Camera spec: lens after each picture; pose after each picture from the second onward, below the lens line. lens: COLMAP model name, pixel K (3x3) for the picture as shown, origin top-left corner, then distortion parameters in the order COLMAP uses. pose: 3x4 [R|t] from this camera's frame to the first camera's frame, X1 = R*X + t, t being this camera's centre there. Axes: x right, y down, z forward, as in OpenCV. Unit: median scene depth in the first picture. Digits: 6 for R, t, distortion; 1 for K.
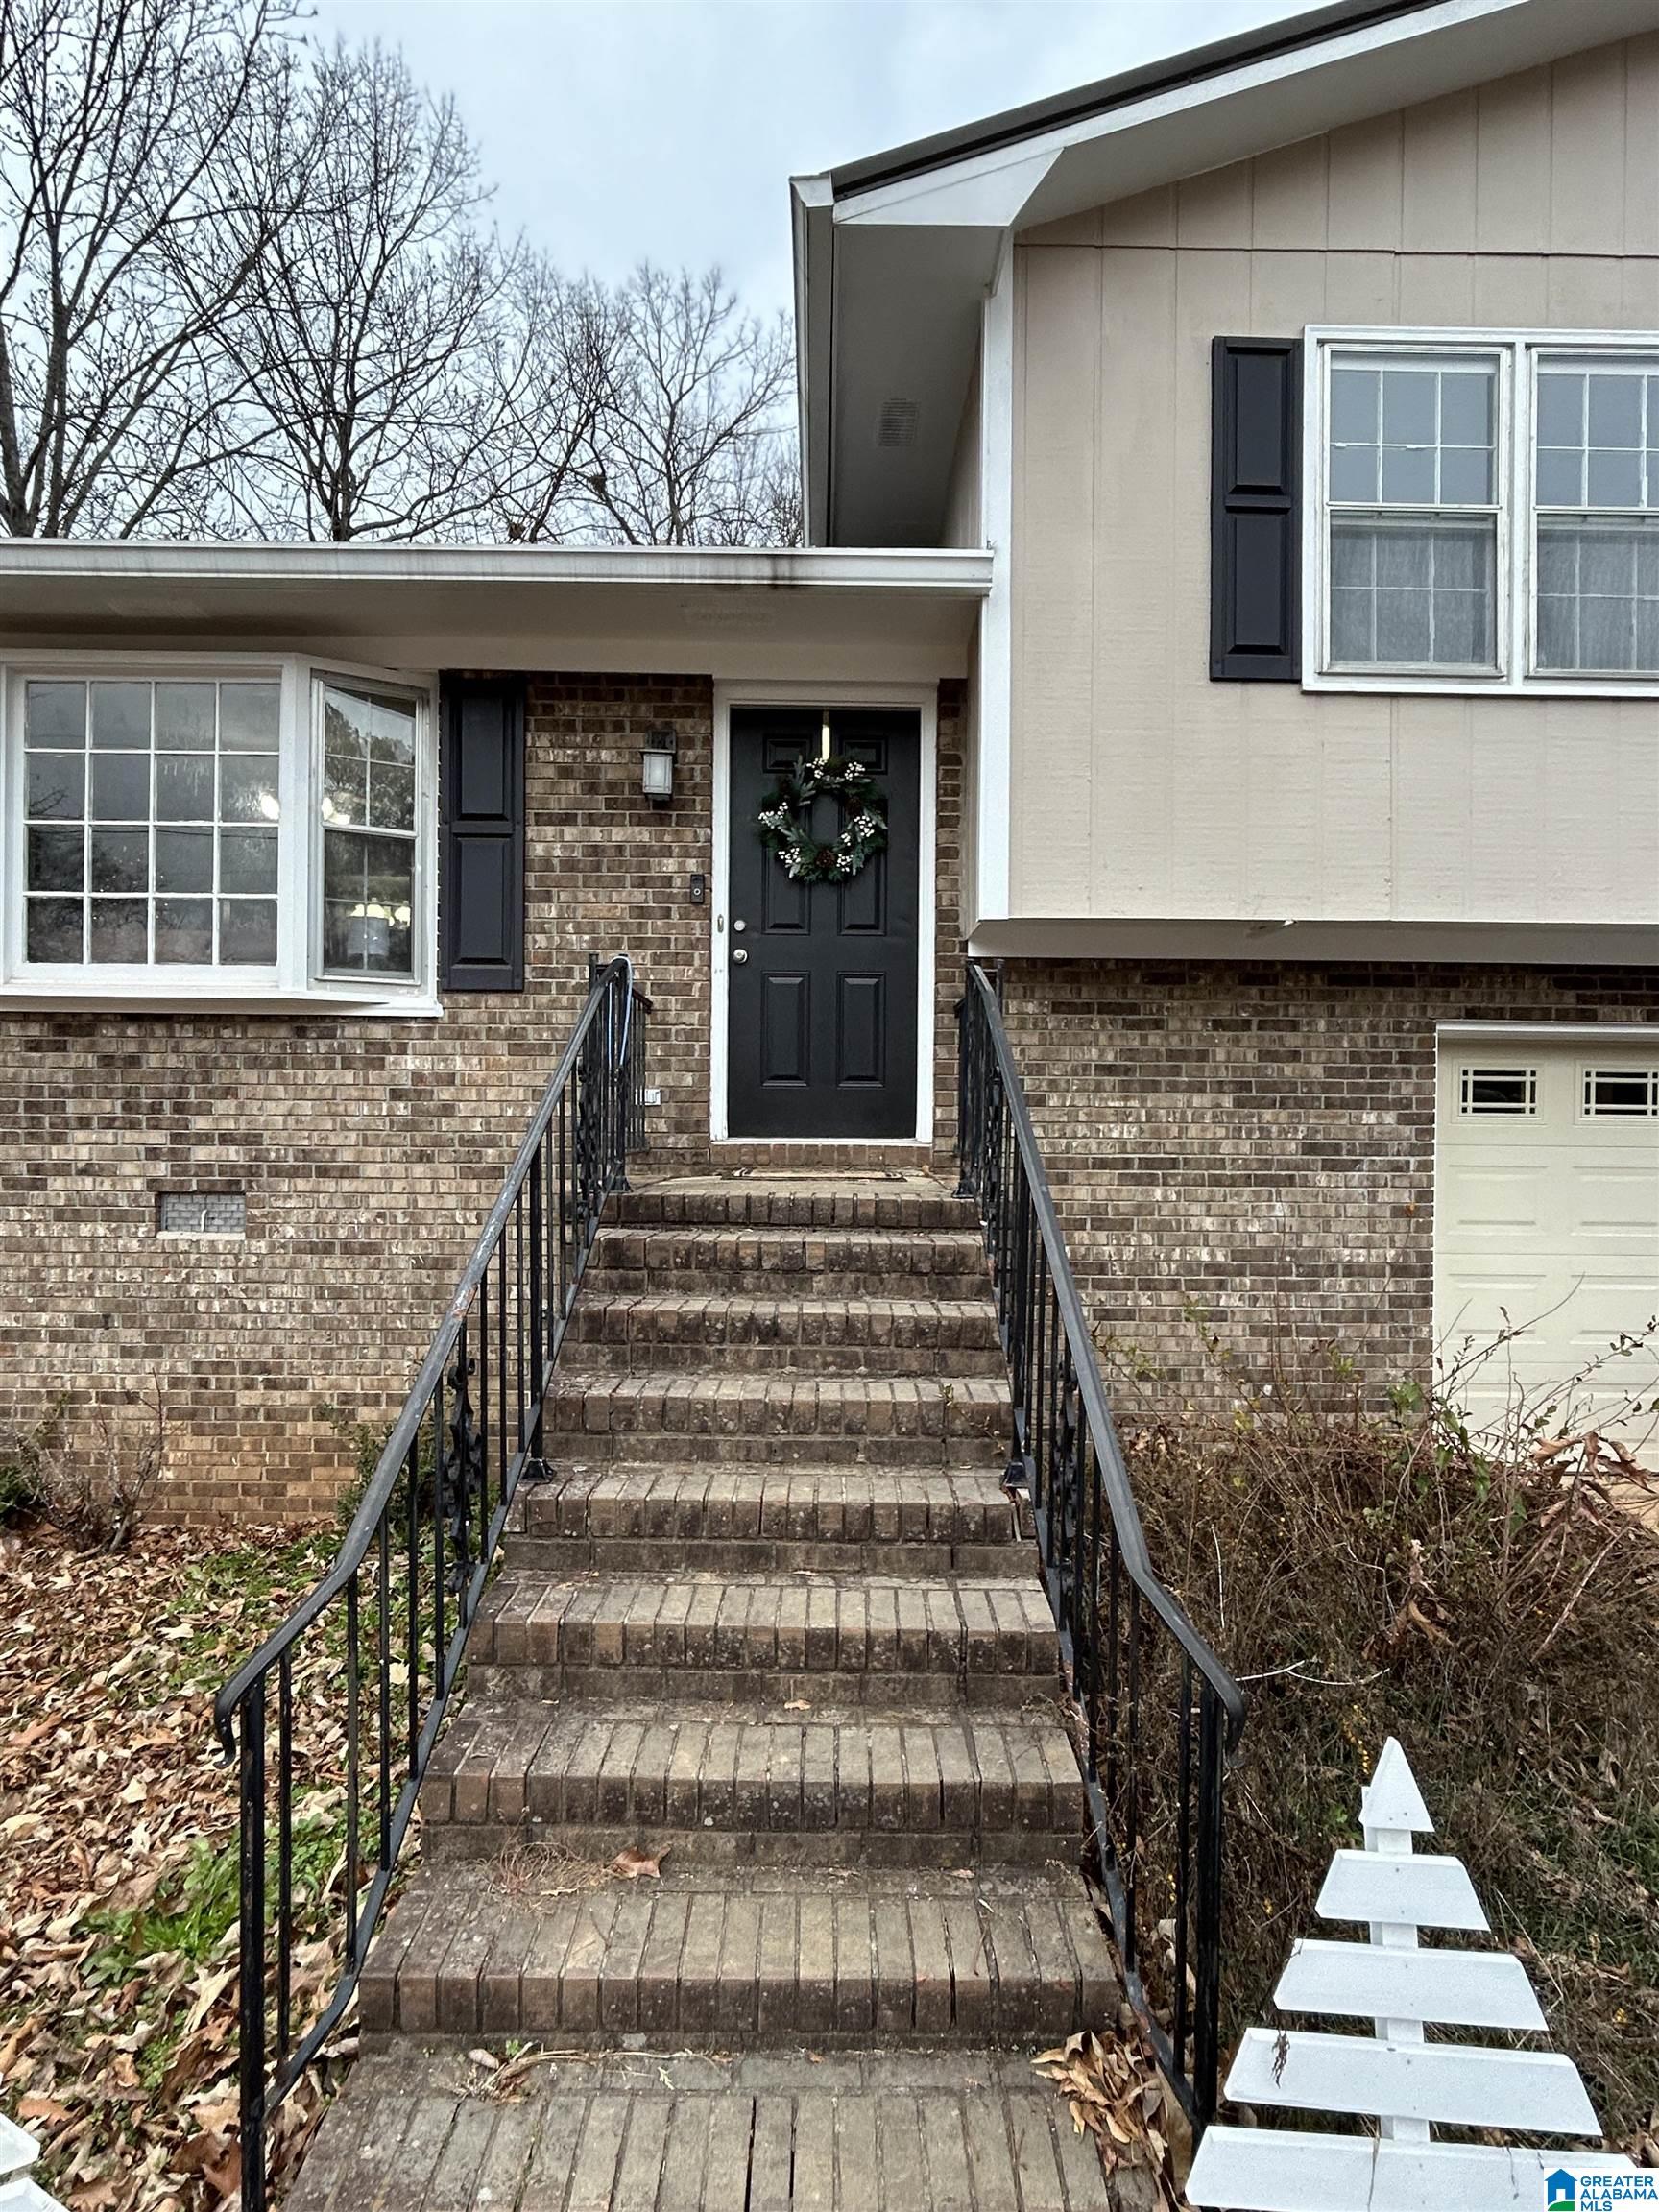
lens RADIAL K [[1197.7, 0, 824.7], [0, 1197.7, 1098.0], [0, 0, 1]] dist [-0.012536, -0.000290]
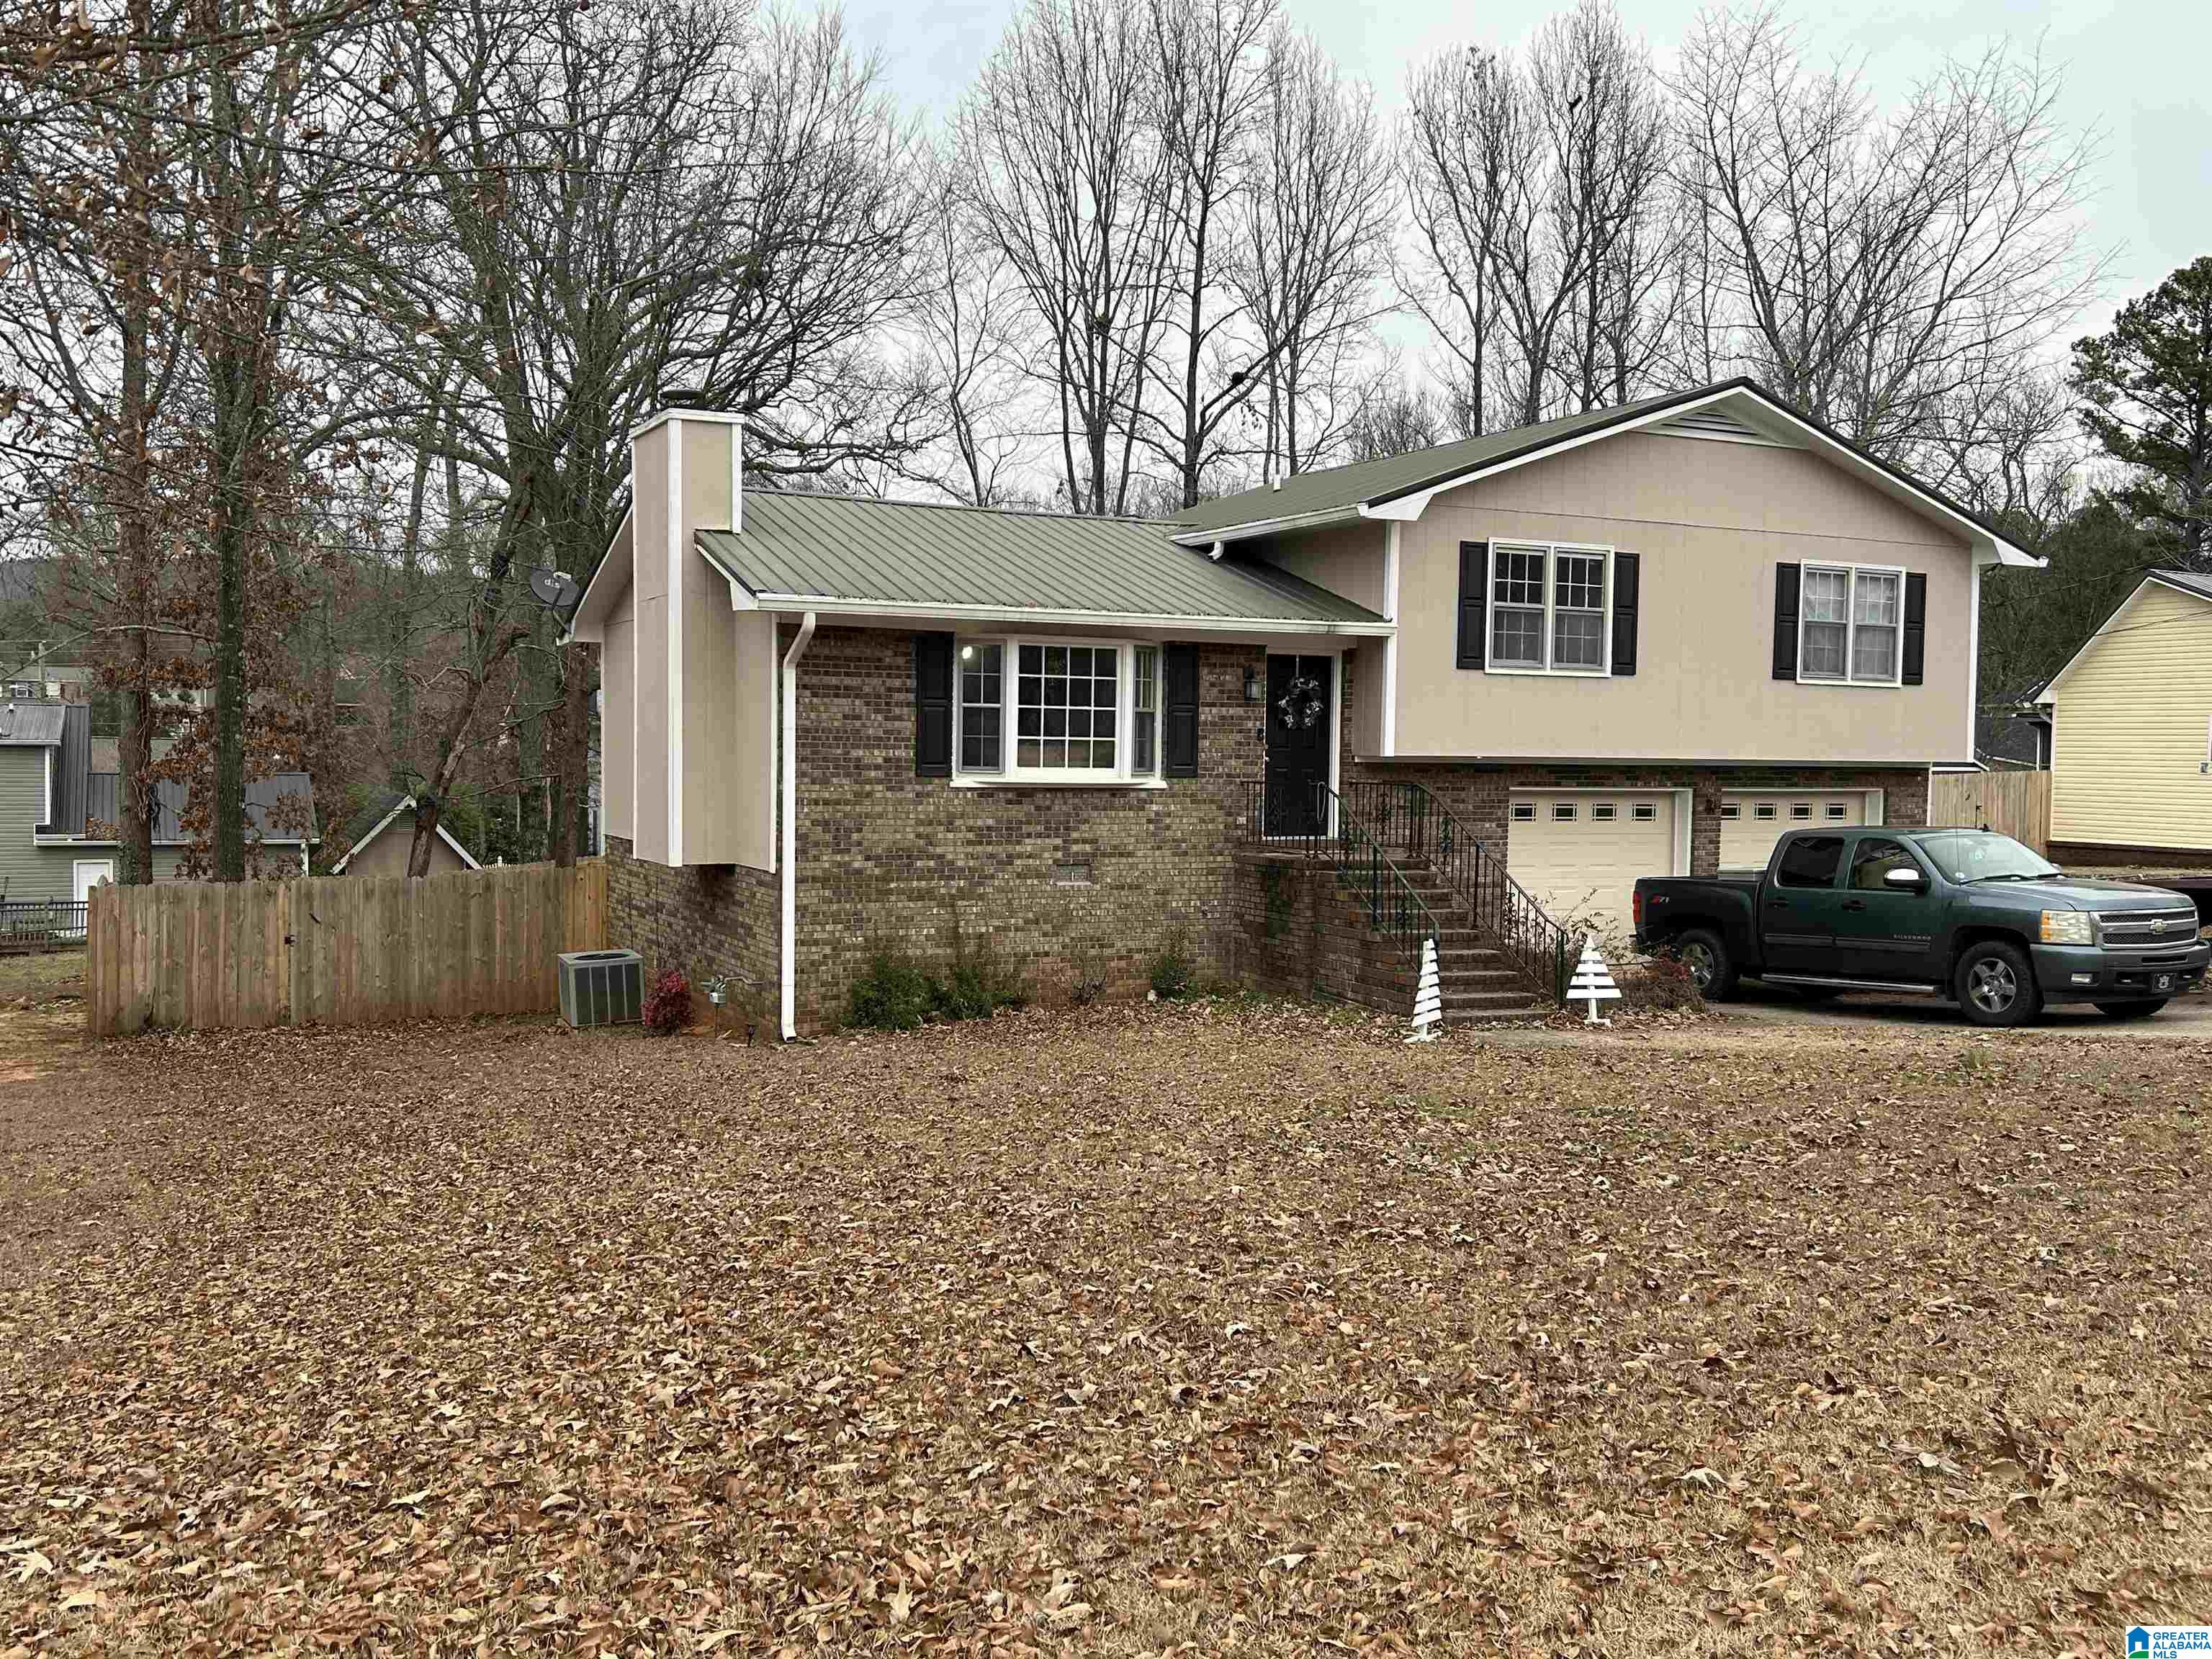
lens RADIAL K [[1941.9, 0, 1098.2], [0, 1941.9, 847.8], [0, 0, 1]] dist [-0.001117, -0.013922]
pose [[0.905705, -0.017951, 0.423529, -2.071365], [-0.011037, 0.997766, 0.065894, -0.201733], [-0.423766, -0.064355, 0.903483, -2.413670]]
